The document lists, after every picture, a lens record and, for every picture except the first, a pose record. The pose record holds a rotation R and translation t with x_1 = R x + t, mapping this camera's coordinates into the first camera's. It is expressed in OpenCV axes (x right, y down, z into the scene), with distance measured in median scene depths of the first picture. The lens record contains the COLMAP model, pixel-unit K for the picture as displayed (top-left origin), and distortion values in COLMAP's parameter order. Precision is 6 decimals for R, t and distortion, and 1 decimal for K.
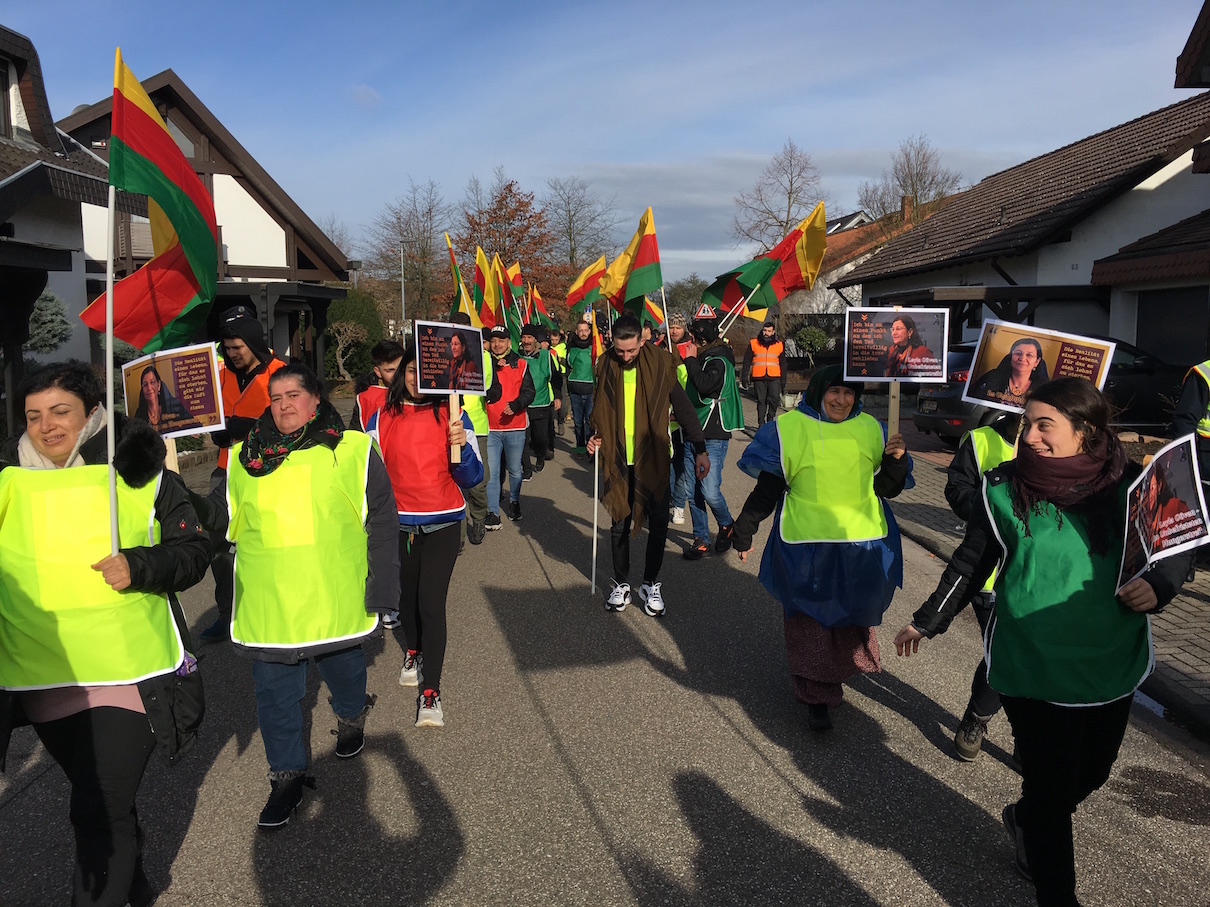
lens RADIAL K [[1023.7, 0, 605.0], [0, 1023.7, 453.5], [0, 0, 1]] dist [0.065982, -0.097649]
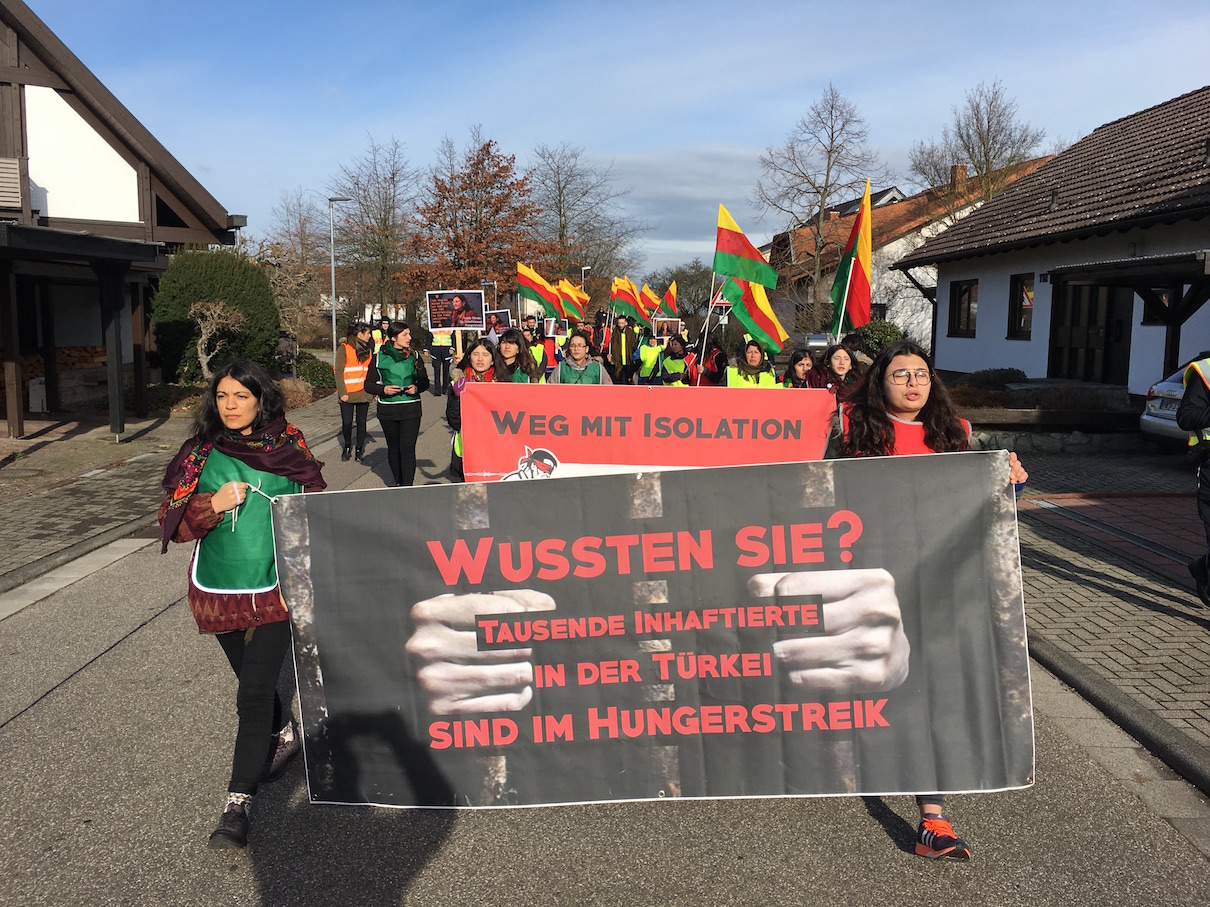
lens RADIAL K [[1026.0, 0, 602.5], [0, 1026.0, 412.6], [0, 0, 1]] dist [0.124022, -0.250066]
pose [[0.999894, 0.014097, 0.003582, 0.004566], [-0.013990, 0.999500, -0.028361, -0.041501], [-0.003980, 0.028308, 0.999591, 0.335677]]
